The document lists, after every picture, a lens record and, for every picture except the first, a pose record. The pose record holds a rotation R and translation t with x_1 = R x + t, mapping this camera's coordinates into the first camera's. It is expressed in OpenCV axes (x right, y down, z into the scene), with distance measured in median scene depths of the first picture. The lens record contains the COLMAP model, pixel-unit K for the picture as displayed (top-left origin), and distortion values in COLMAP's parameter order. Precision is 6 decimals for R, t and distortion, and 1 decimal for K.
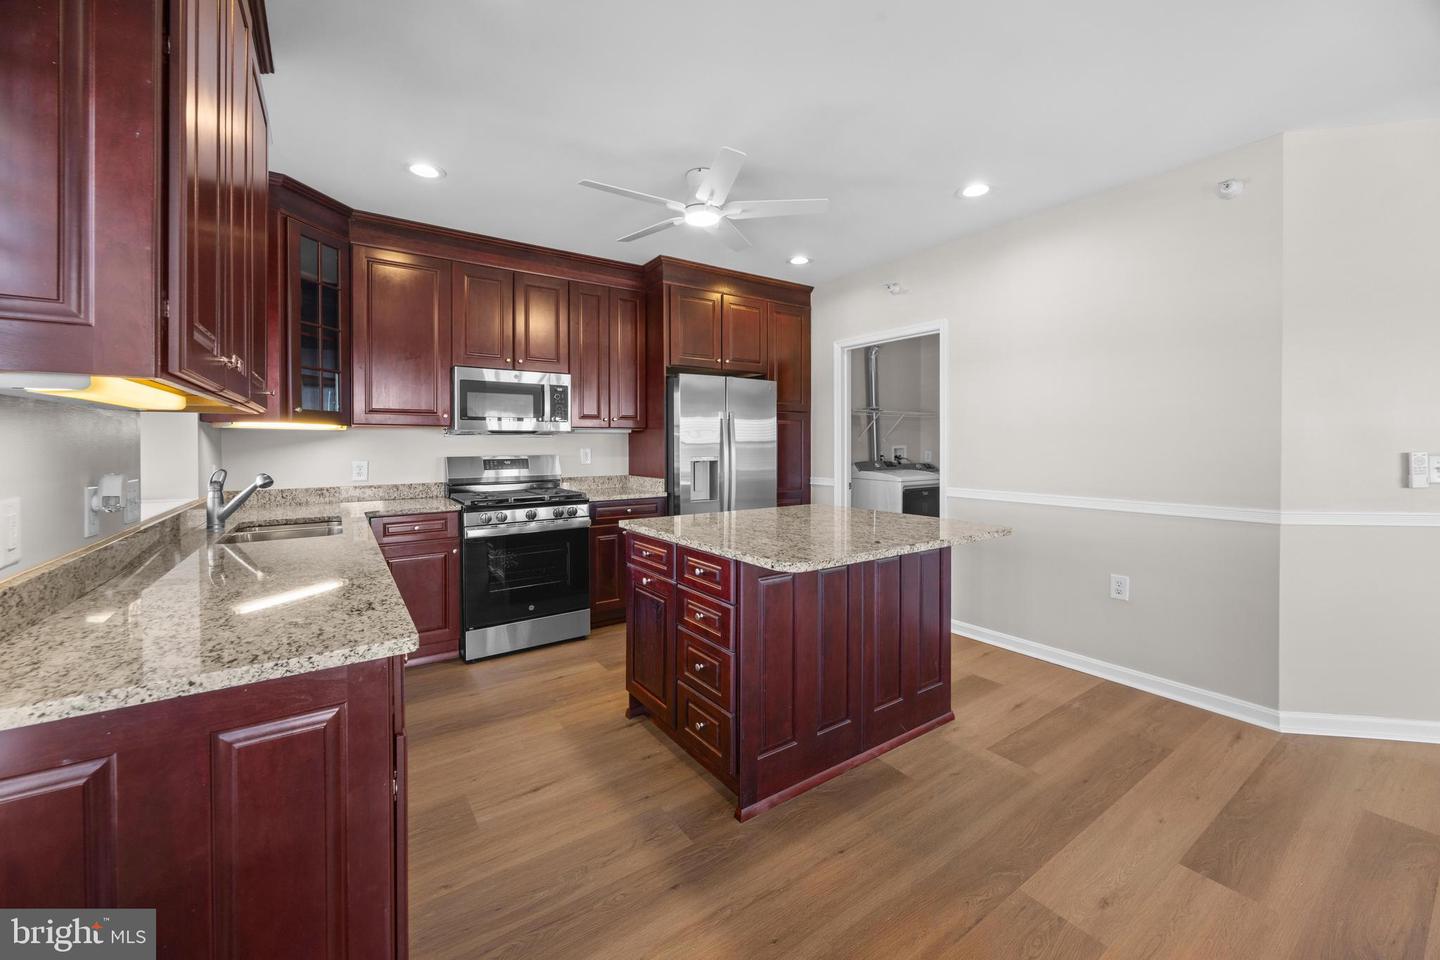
lens RADIAL K [[559.6, 0, 717.2], [0, 559.6, 445.9], [0, 0, 1]] dist [-0.001174, 0.000088]
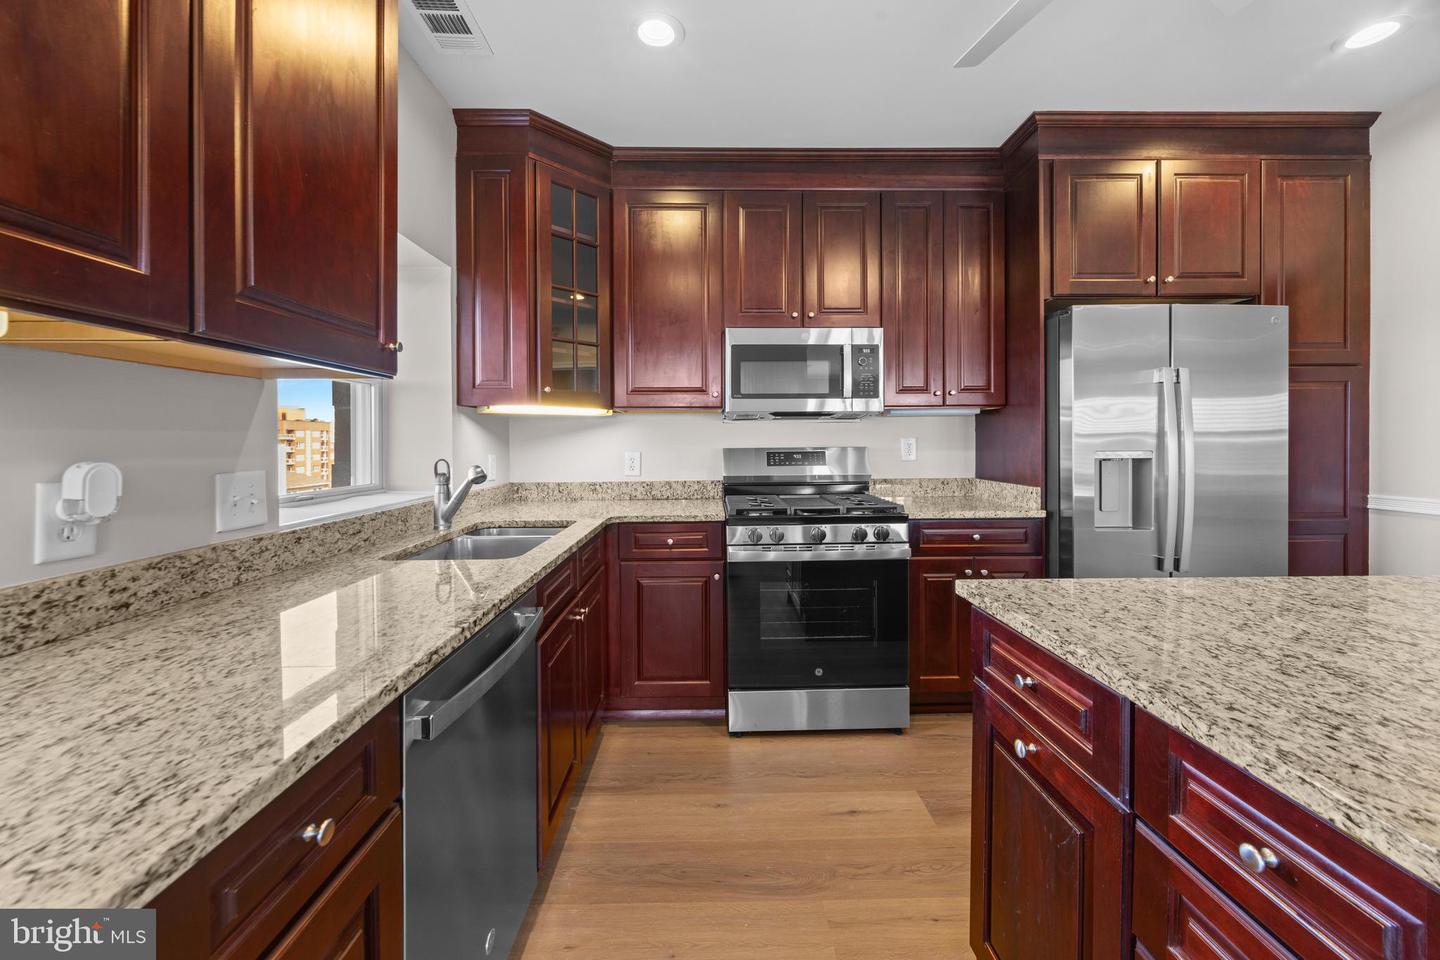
lens RADIAL K [[559.6, 0, 717.2], [0, 559.6, 445.9], [0, 0, 1]] dist [-0.001174, 0.000088]
pose [[0.832762, 0.002727, -0.553624, -0.056763], [0.001546, 0.999973, 0.007251, 0.010813], [0.553629, -0.006895, 0.832735, 0.343741]]
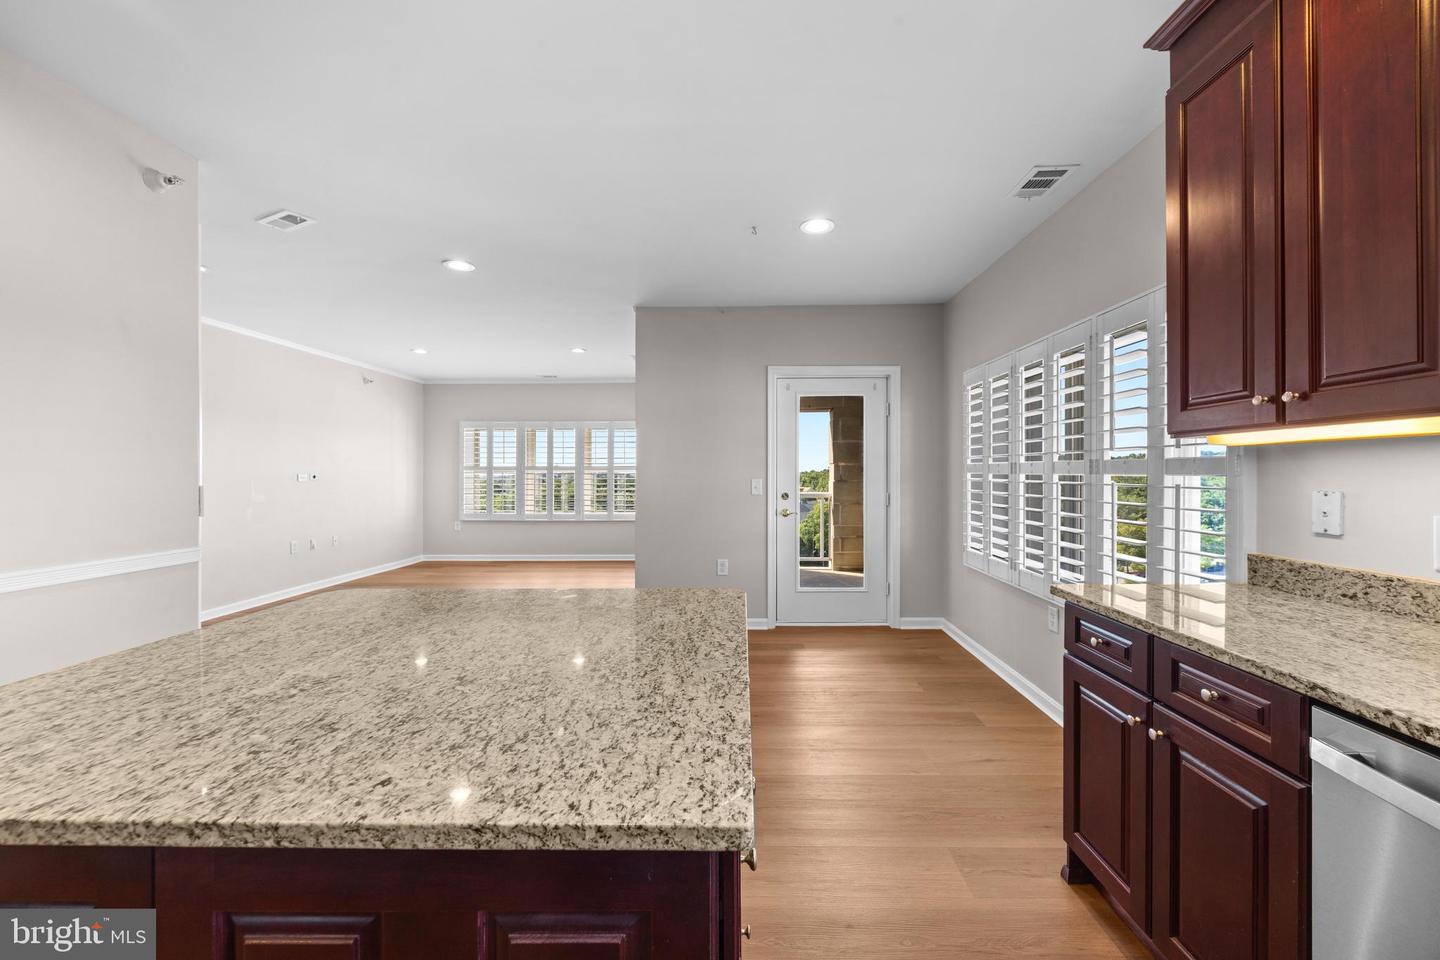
lens RADIAL K [[552.9, 0, 721.4], [0, 552.9, 477.2], [0, 0, 1]] dist [-0.002125, -0.000170]
pose [[-0.803009, 0.001646, 0.595964, -0.209723], [0.008997, 0.999916, 0.009361, -0.004573], [-0.595898, 0.012879, -0.802957, 0.836865]]
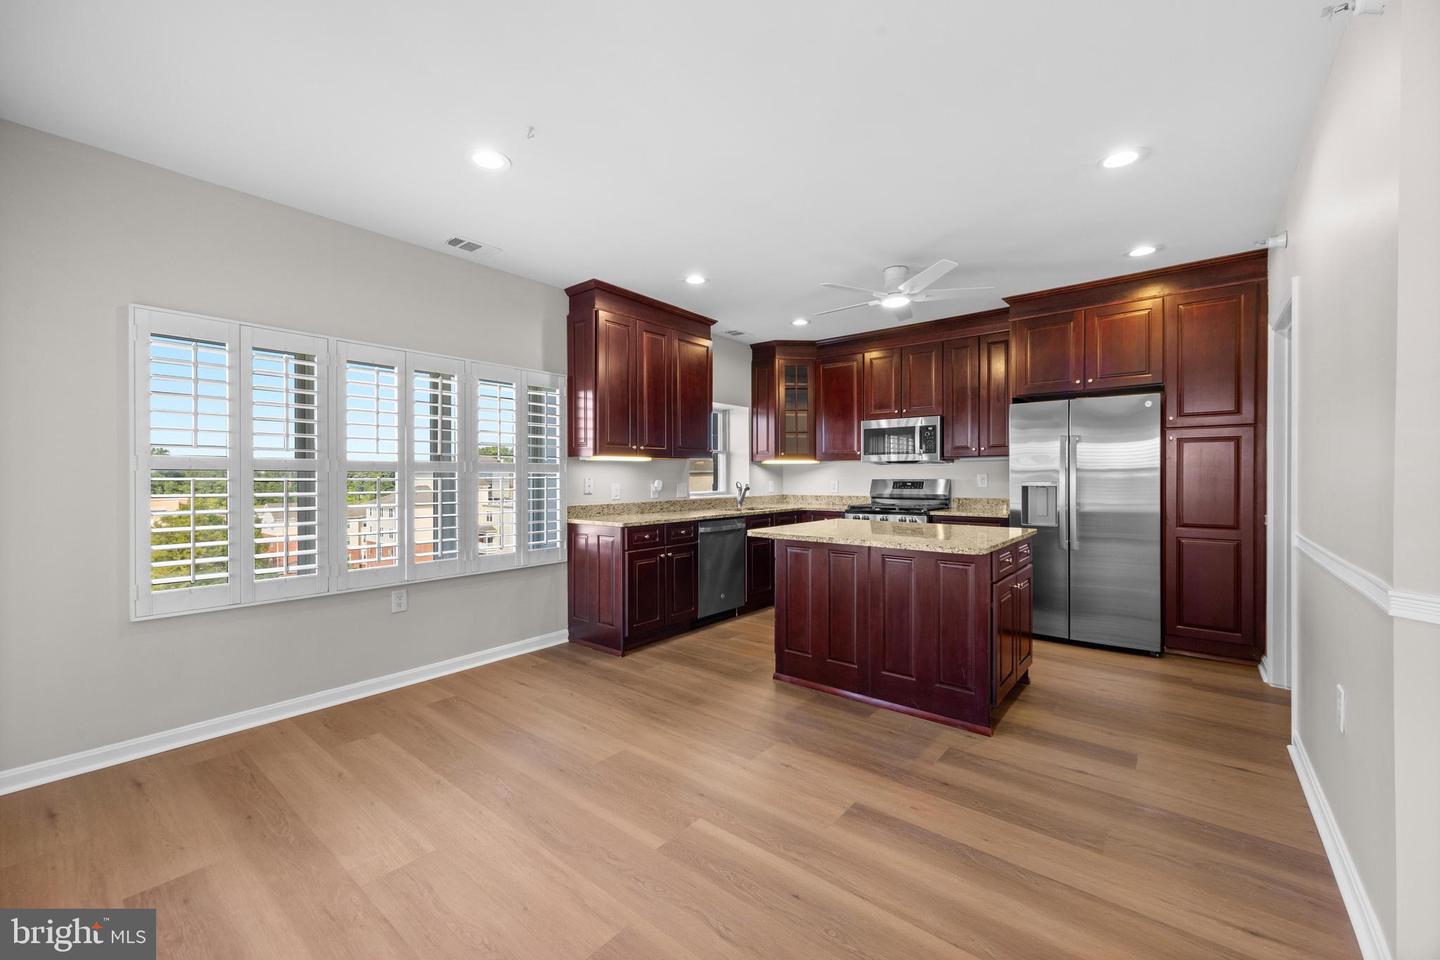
lens RADIAL K [[577.0, 0, 720.0], [0, 577.0, 480.0], [0, 0, 1]] dist [0.000780, 0.000009]
pose [[0.277322, 0.010530, -0.960719, 0.917990], [0.000541, 0.999938, 0.011116, 0.004298], [0.960777, -0.003602, 0.277299, 0.162713]]
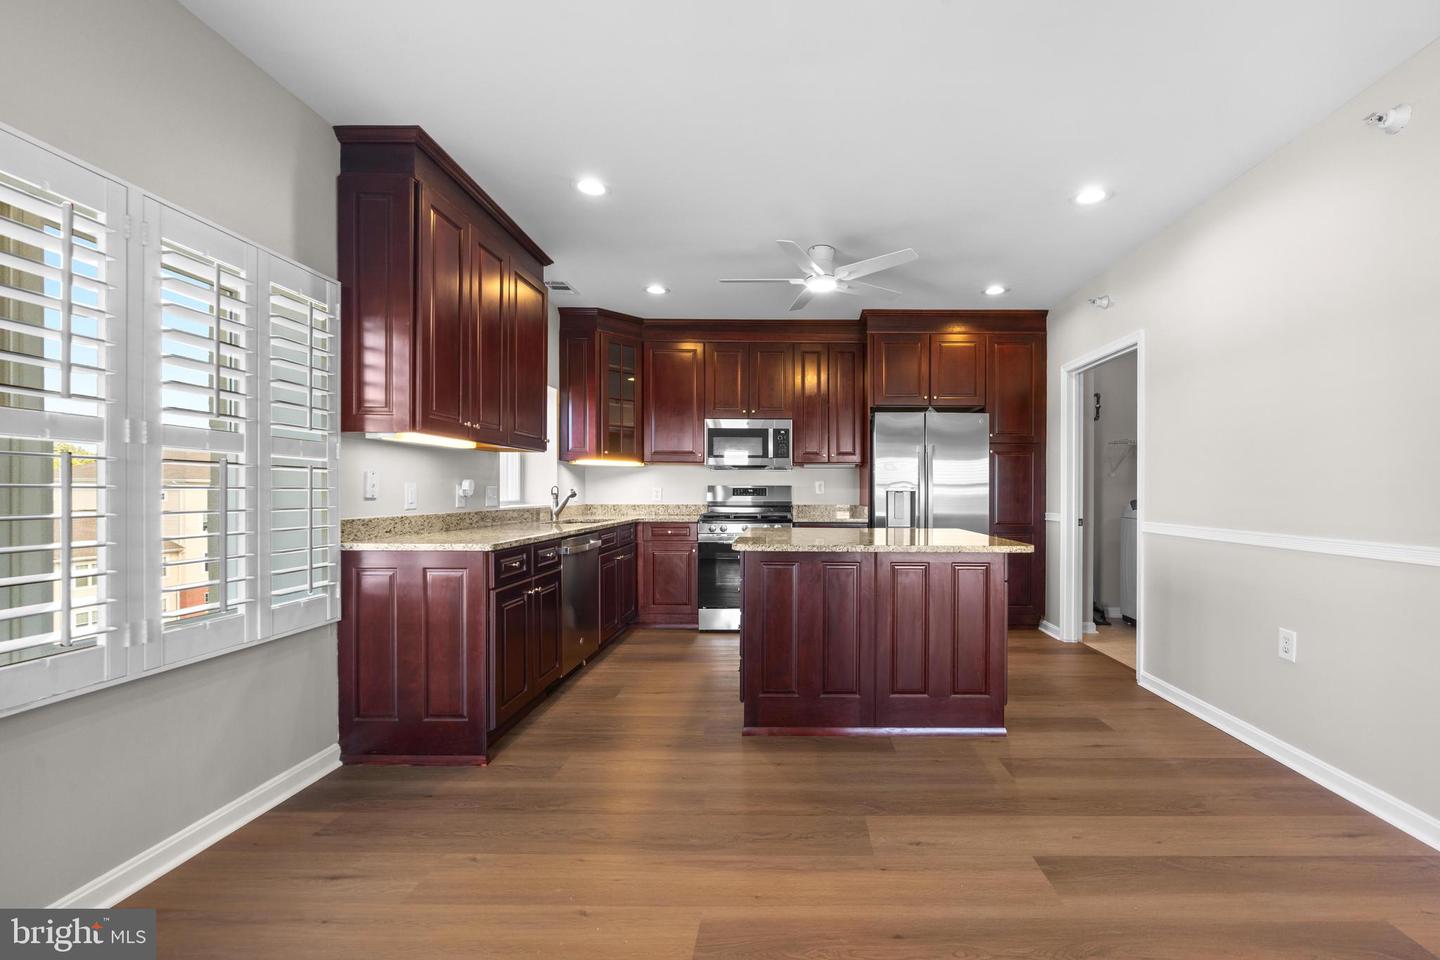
lens RADIAL K [[583.0, 0, 792.6], [0, 583.0, 495.9], [0, 0, 1]] dist [-0.005014, -0.000260]
pose [[0.828752, 0.011561, -0.559496, 0.489083], [-0.009338, 0.999933, 0.006830, 0.034096], [0.559537, -0.000435, 0.828805, -0.066990]]
